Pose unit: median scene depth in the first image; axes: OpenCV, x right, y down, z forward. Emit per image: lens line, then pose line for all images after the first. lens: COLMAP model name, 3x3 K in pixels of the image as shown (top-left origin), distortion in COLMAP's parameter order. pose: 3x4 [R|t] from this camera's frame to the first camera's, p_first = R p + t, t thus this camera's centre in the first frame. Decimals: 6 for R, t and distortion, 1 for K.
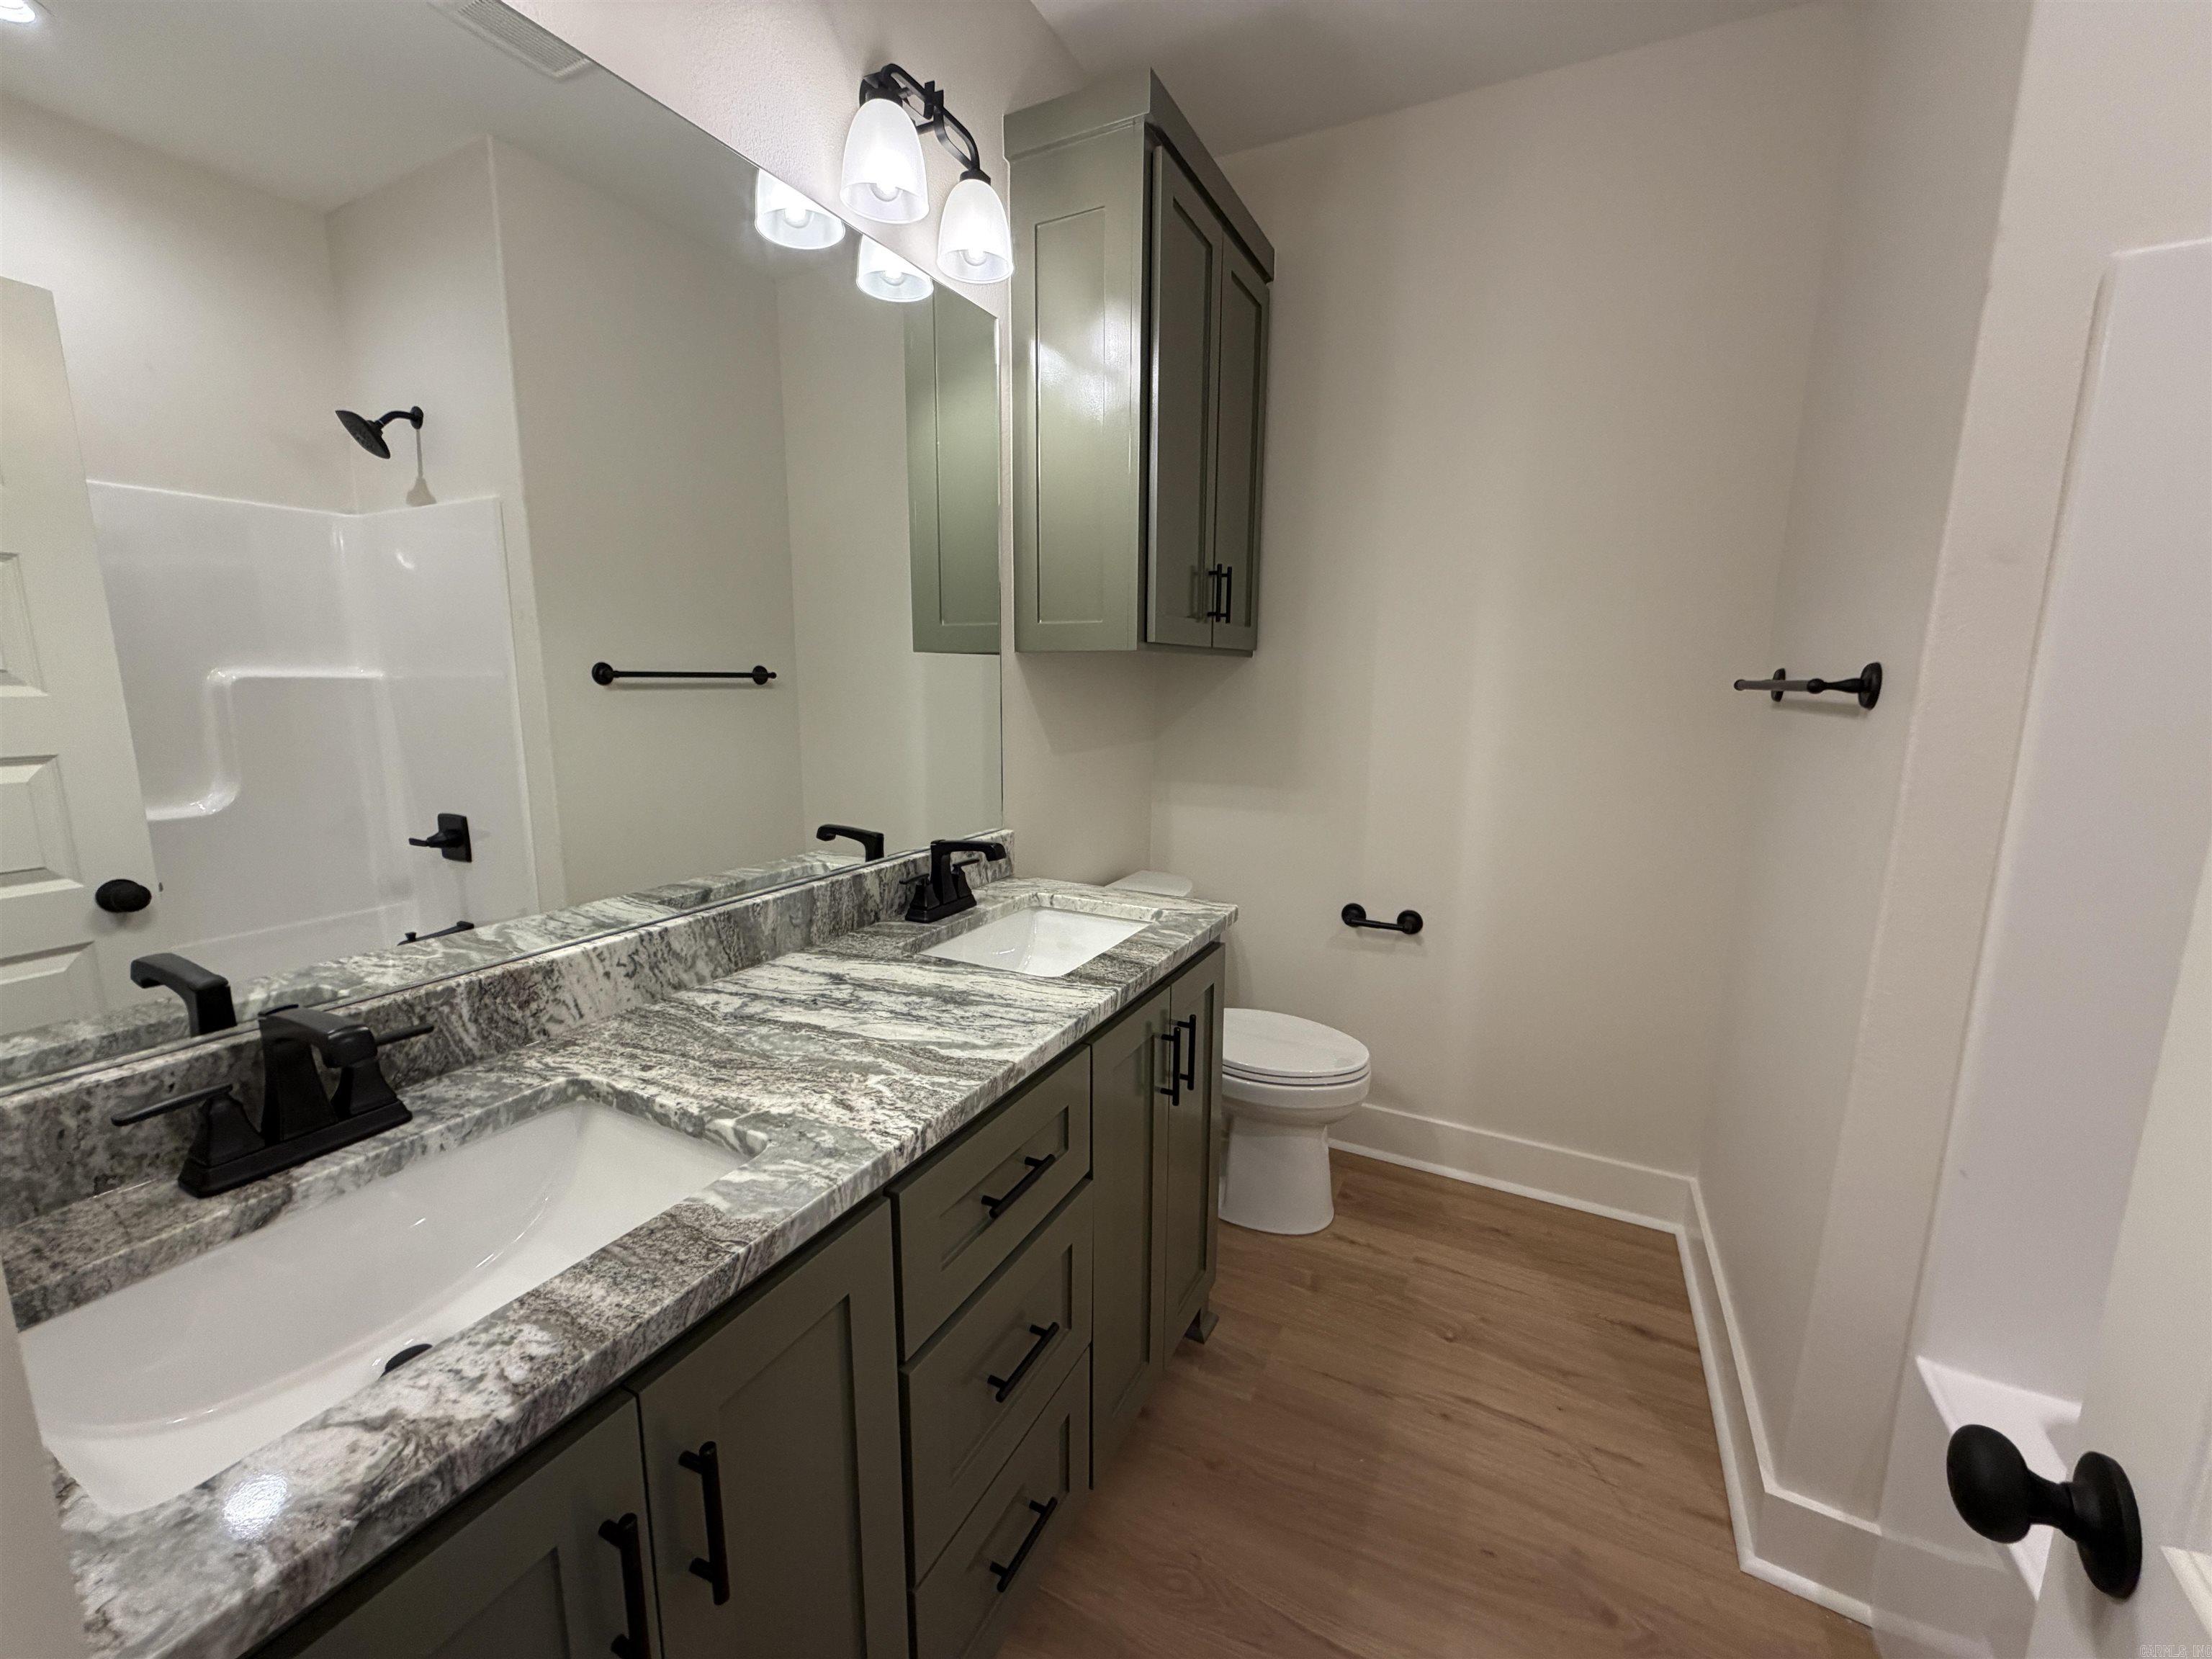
lens RADIAL K [[882.3, 0, 1098.3], [0, 882.3, 830.2], [0, 0, 1]] dist [-0.000743, 0.000295]
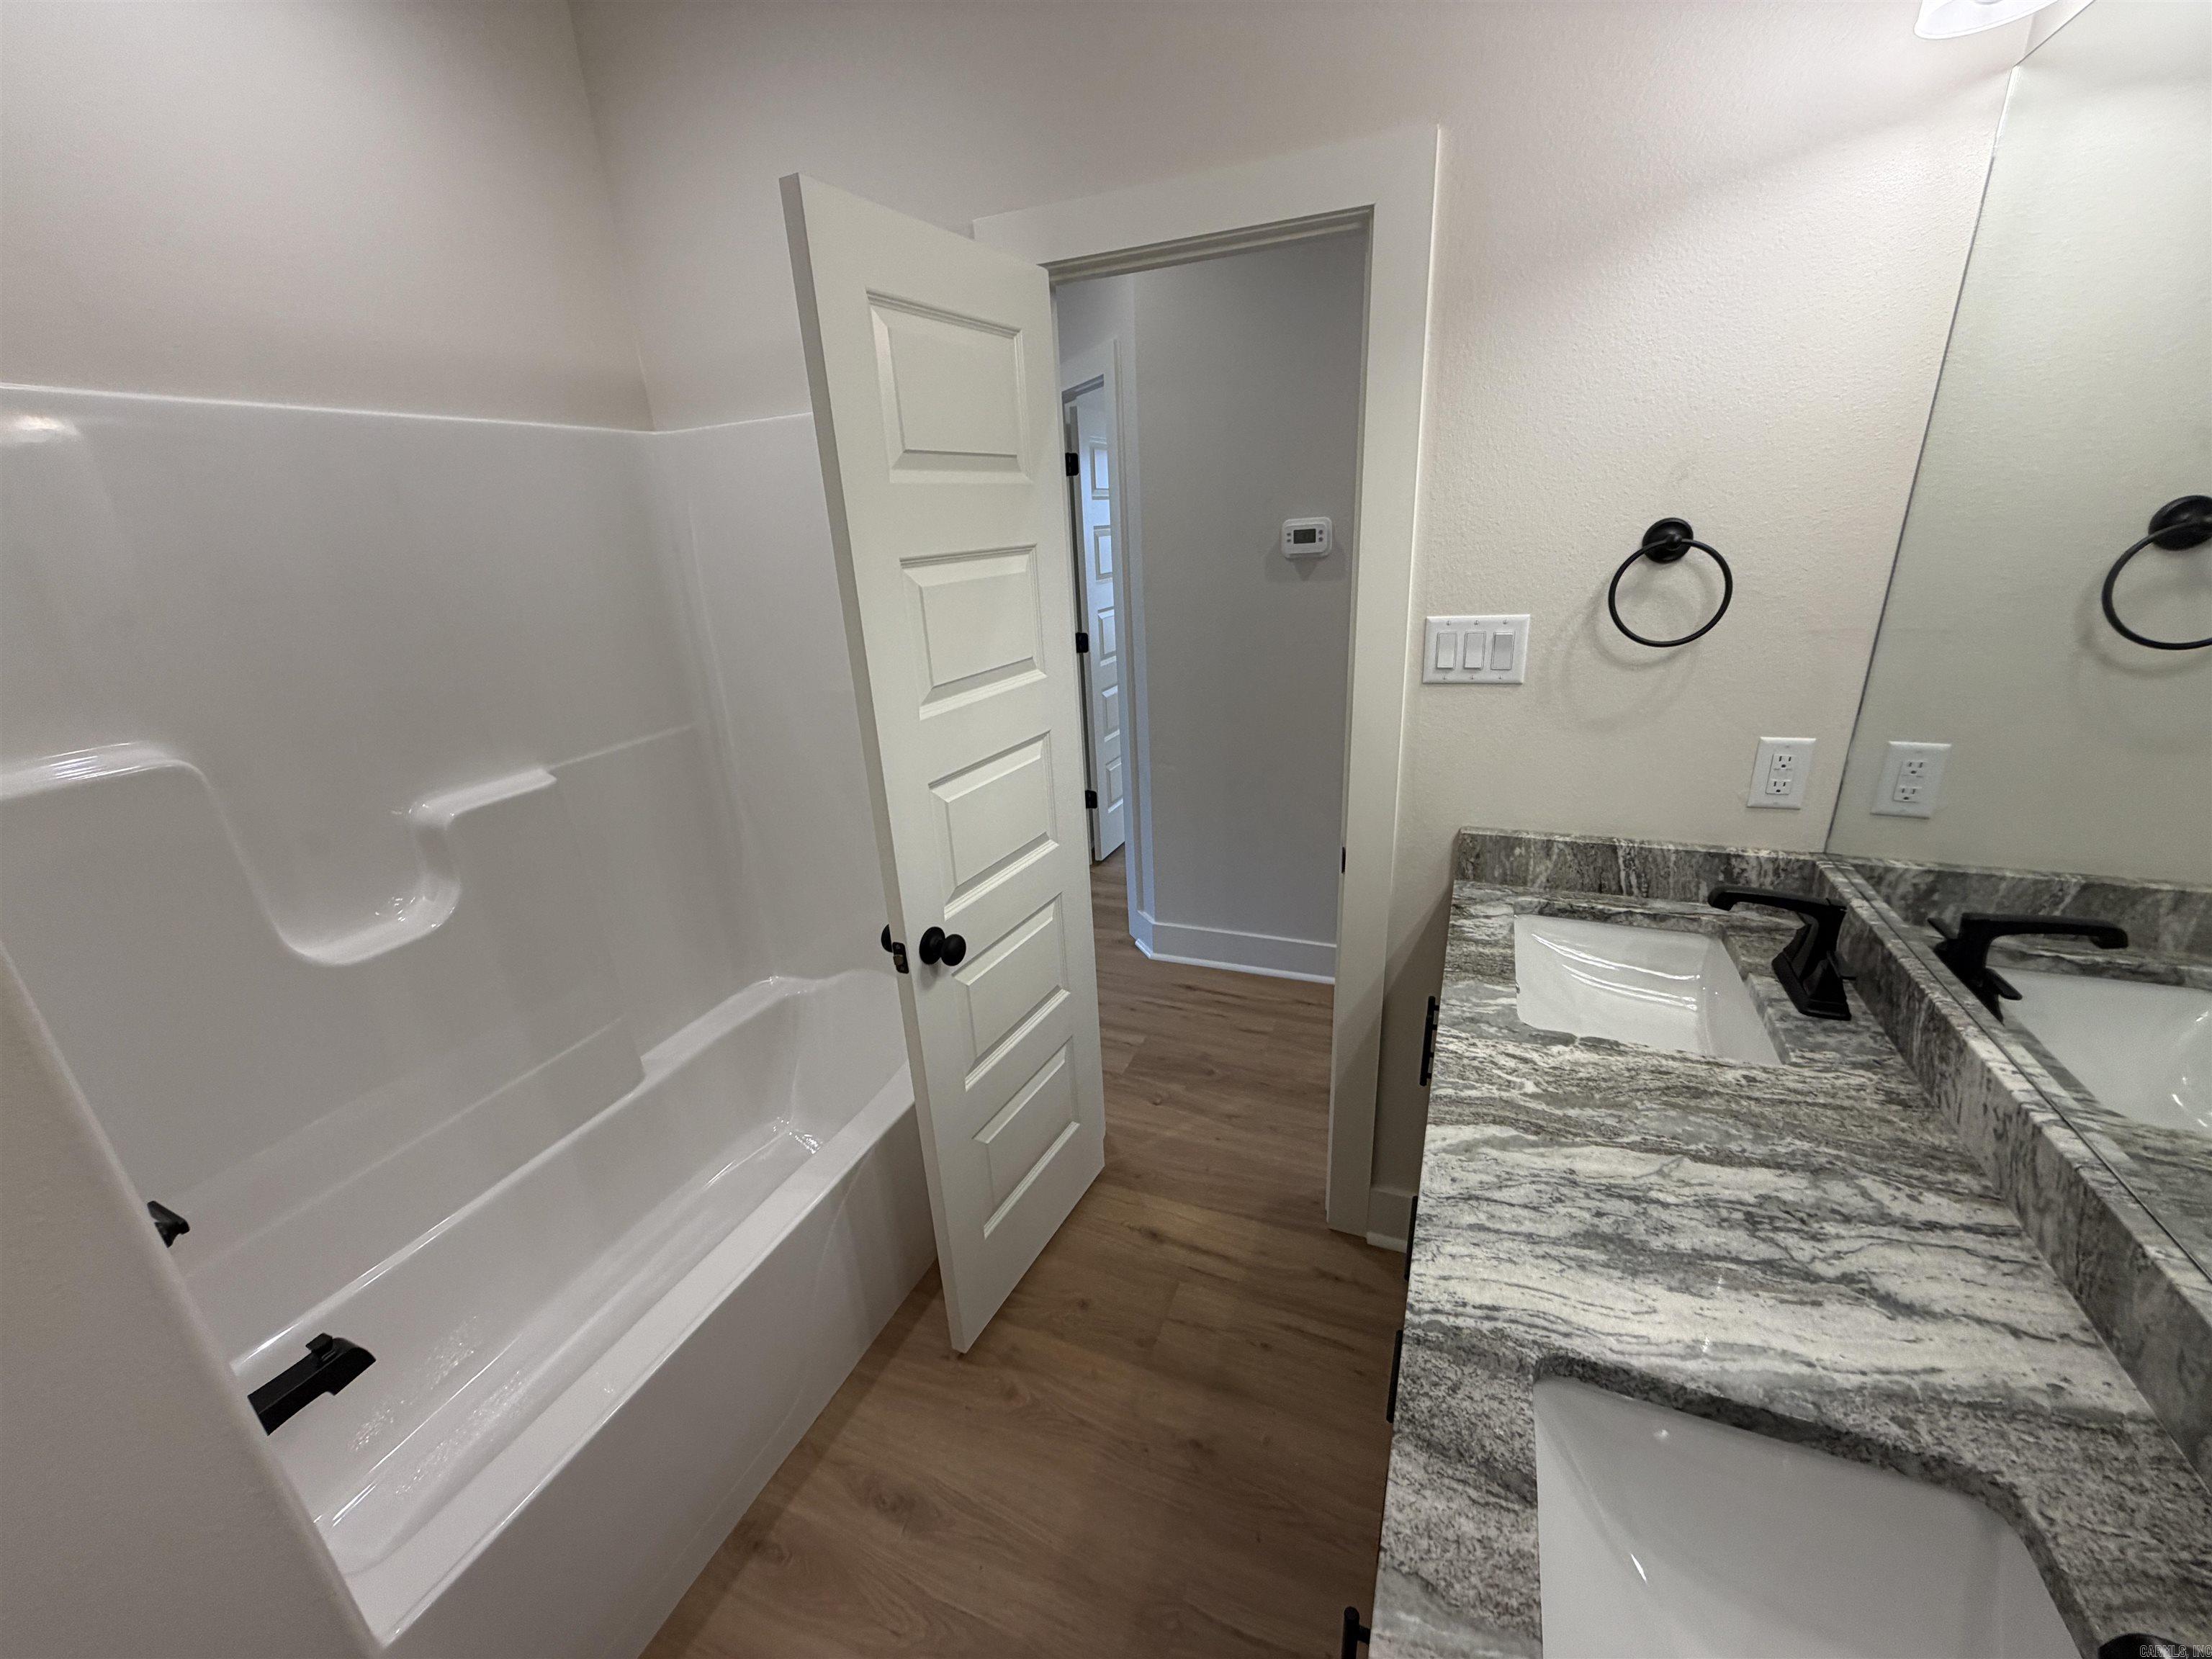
lens RADIAL K [[882.3, 0, 1107.0], [0, 882.3, 831.3], [0, 0, 1]] dist [-0.000743, 0.000295]
pose [[-0.994743, 0.075029, -0.069688, 0.274374], [0.030792, 0.868220, 0.495222, -0.468517], [0.097661, 0.490473, -0.865967, 1.453502]]
